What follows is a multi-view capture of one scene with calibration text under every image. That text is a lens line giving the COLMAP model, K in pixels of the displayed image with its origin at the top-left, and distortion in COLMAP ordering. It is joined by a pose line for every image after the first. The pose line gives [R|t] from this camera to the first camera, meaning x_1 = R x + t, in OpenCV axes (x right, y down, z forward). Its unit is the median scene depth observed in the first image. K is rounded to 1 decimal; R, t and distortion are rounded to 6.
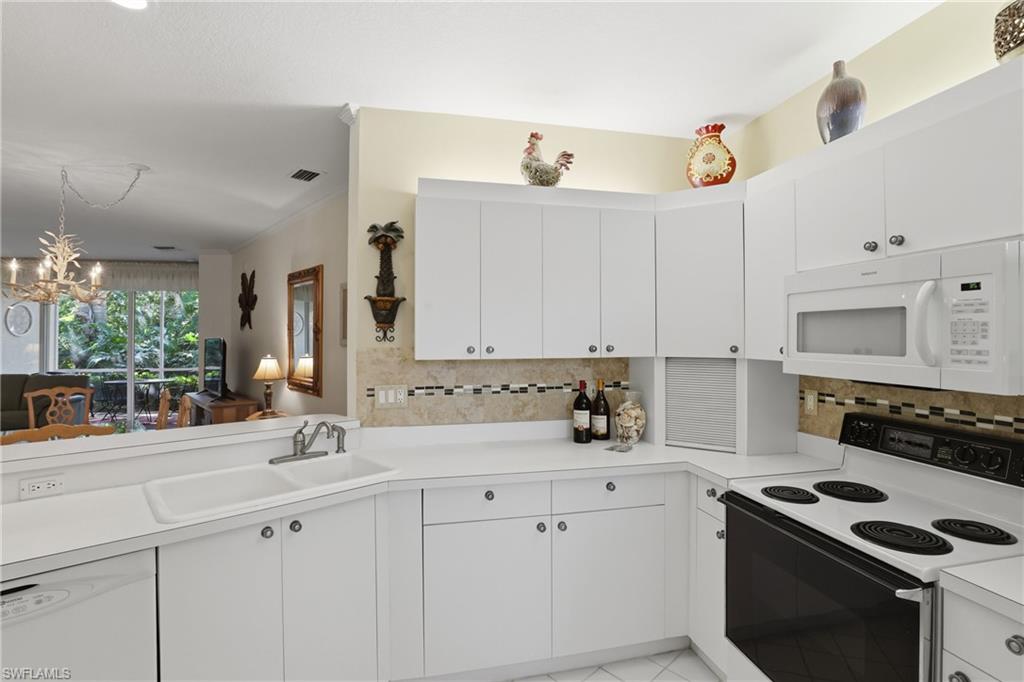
lens RADIAL K [[473.4, 0, 512.0], [0, 473.4, 331.8], [0, 0, 1]] dist [-0.032953, 0.002204]
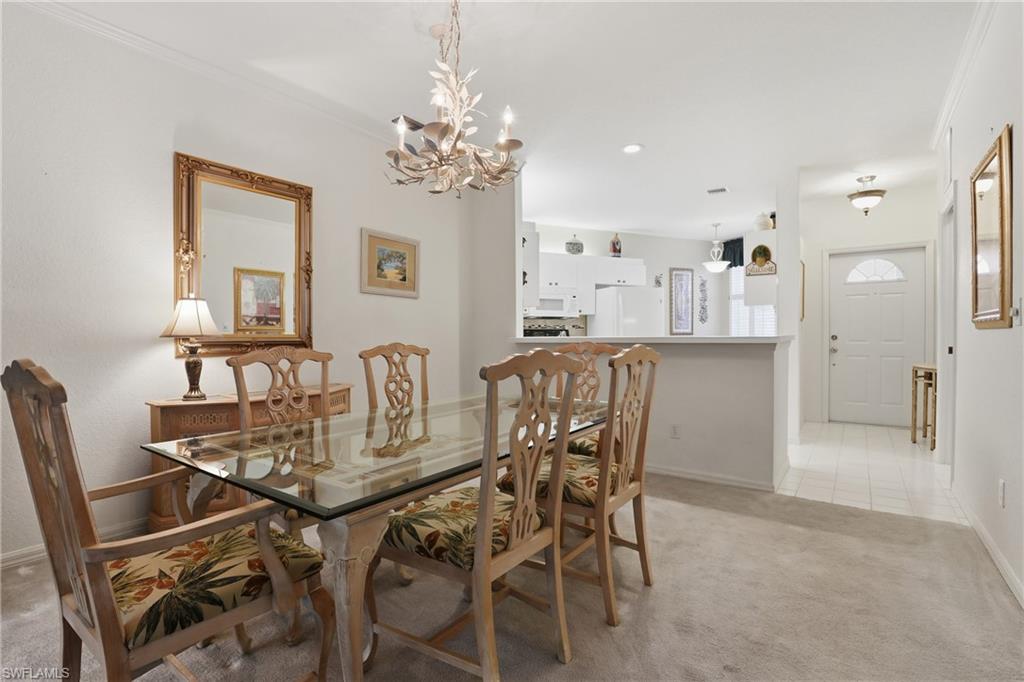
lens RADIAL K [[473.4, 0, 506.4], [0, 473.4, 340.9], [0, 0, 1]] dist [-0.032953, 0.002204]
pose [[-0.172759, -0.011256, 0.984900, -2.148327], [-0.009114, 0.999910, 0.009829, 0.184563], [-0.984922, -0.007279, -0.172846, 1.390231]]
